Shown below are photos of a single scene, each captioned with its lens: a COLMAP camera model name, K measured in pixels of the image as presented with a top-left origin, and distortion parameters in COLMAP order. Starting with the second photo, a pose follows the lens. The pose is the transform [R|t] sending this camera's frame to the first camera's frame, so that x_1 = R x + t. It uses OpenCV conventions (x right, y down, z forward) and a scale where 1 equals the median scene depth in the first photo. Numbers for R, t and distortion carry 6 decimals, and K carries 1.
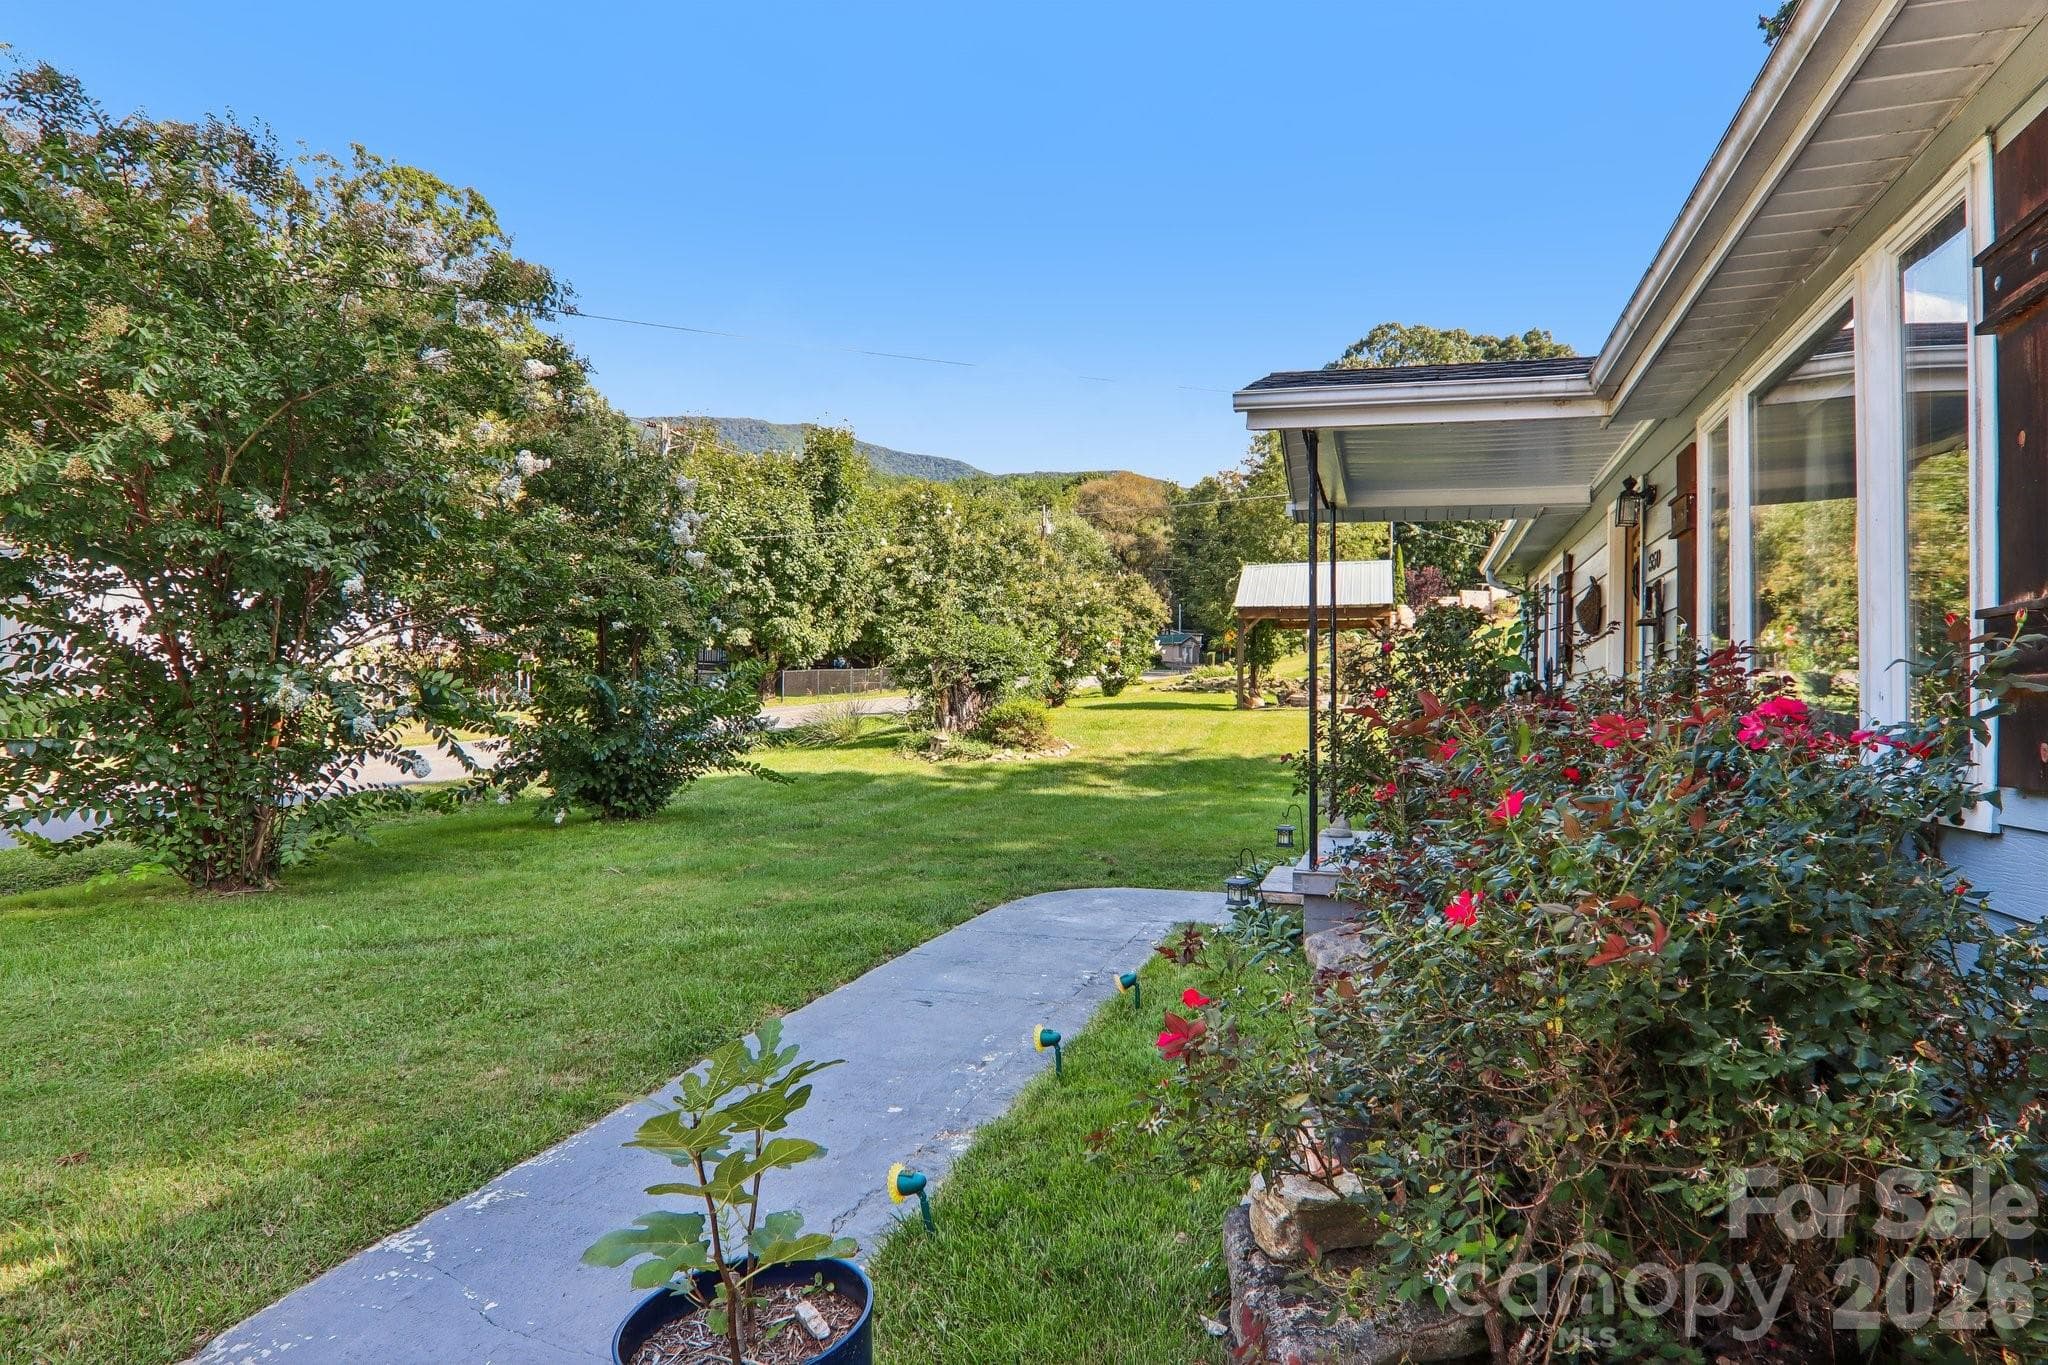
lens RADIAL K [[1168.0, 0, 1034.6], [0, 1168.0, 690.2], [0, 0, 1]] dist [-0.000151, -0.015805]
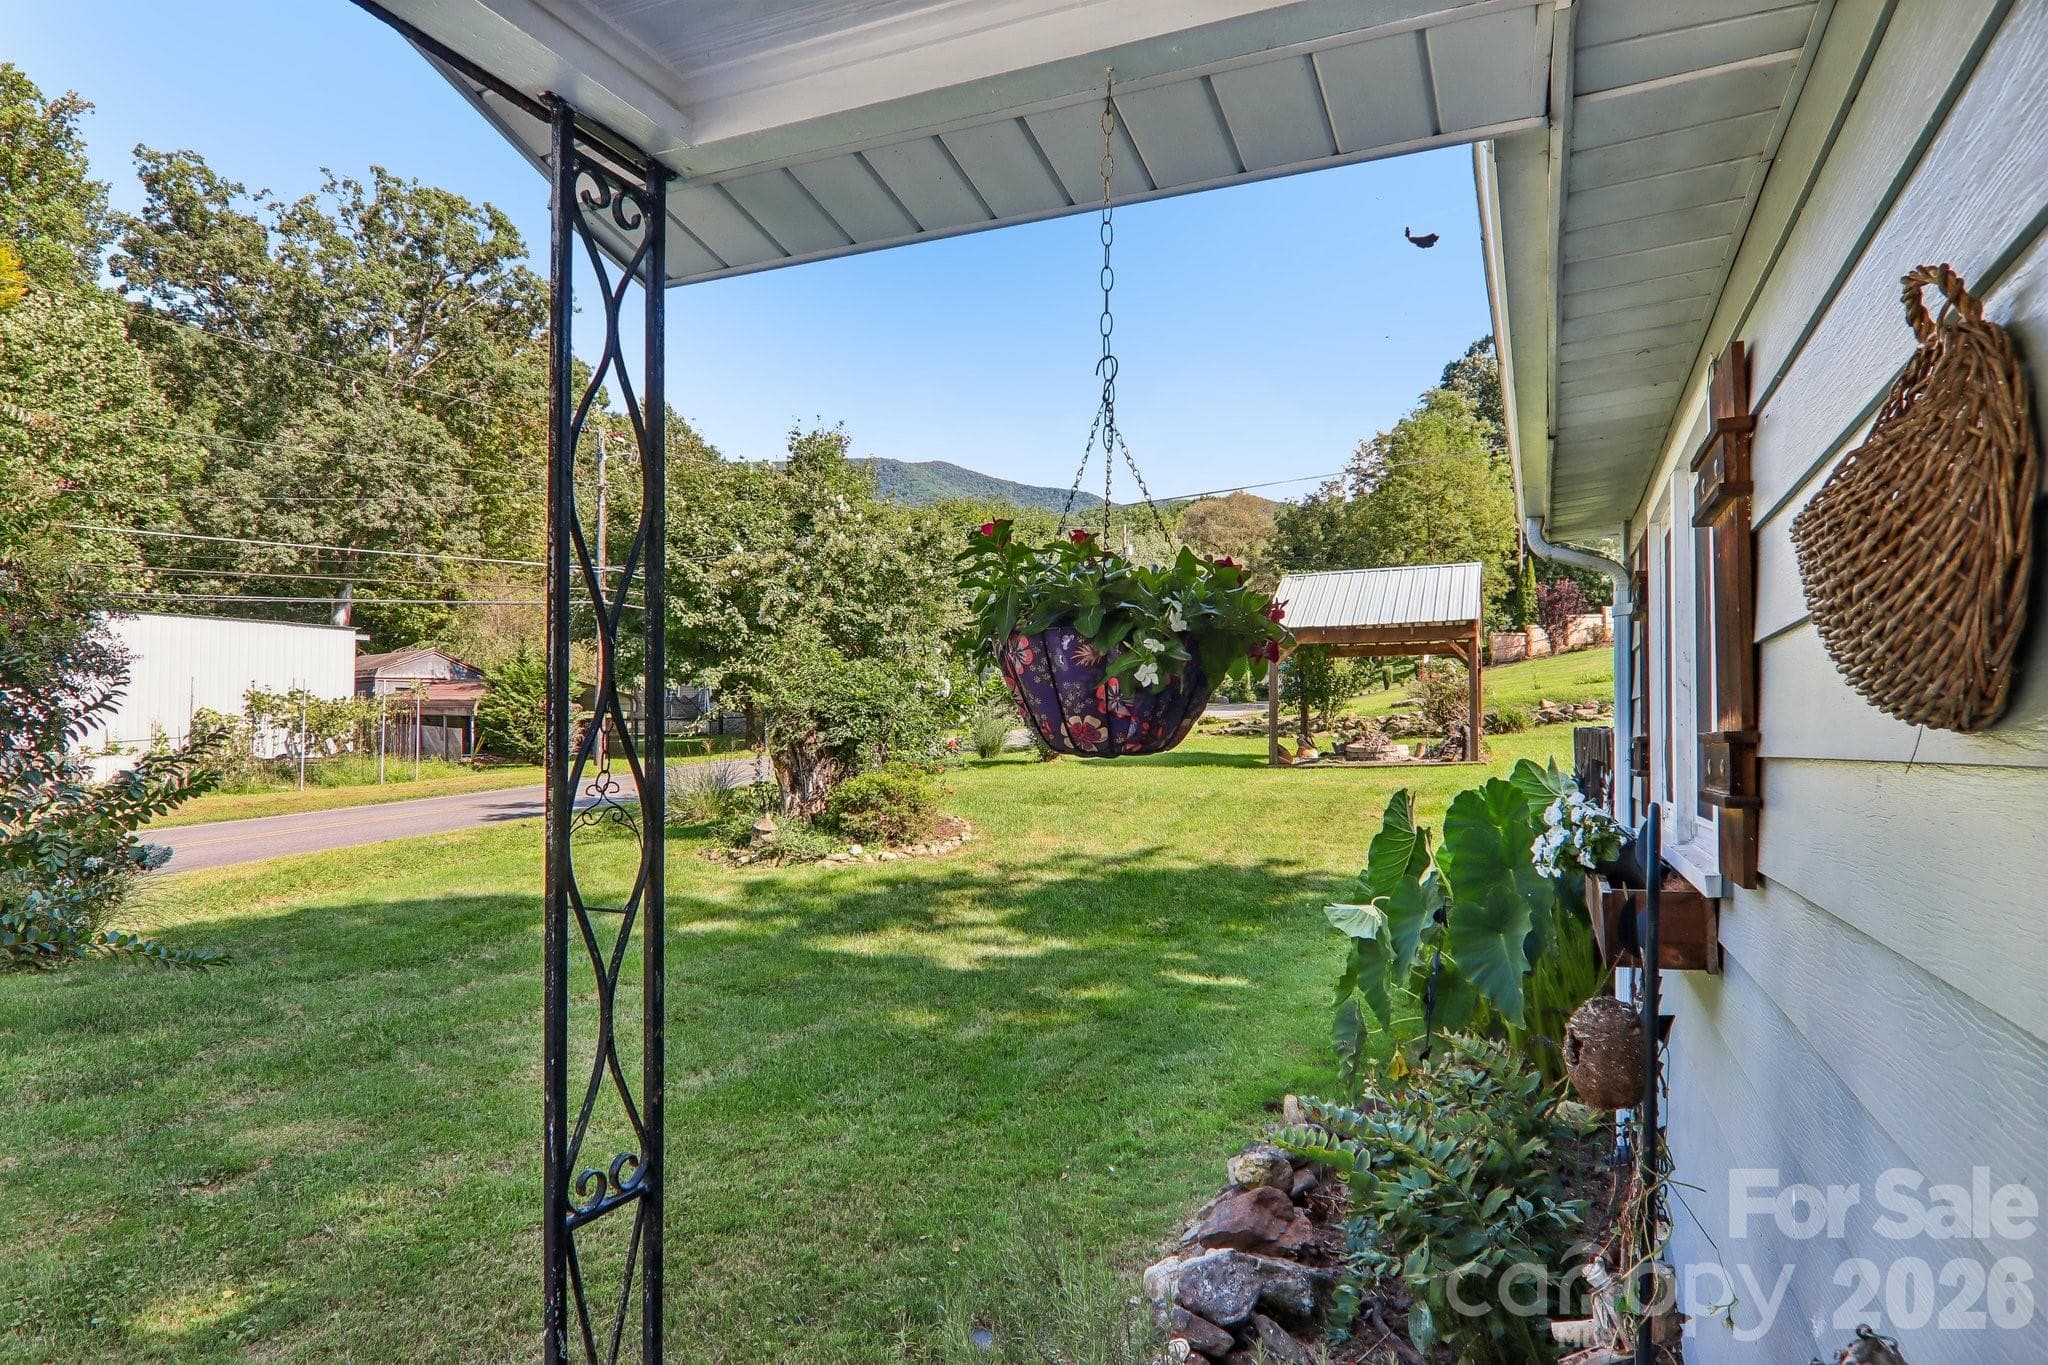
lens RADIAL K [[1168.0, 0, 1034.6], [0, 1168.0, 690.2], [0, 0, 1]] dist [-0.000151, -0.015805]
pose [[0.993411, -0.015473, -0.113554, 0.094623], [0.012467, 0.999554, -0.027135, -0.011611], [0.113924, 0.025541, 0.993161, 0.207322]]
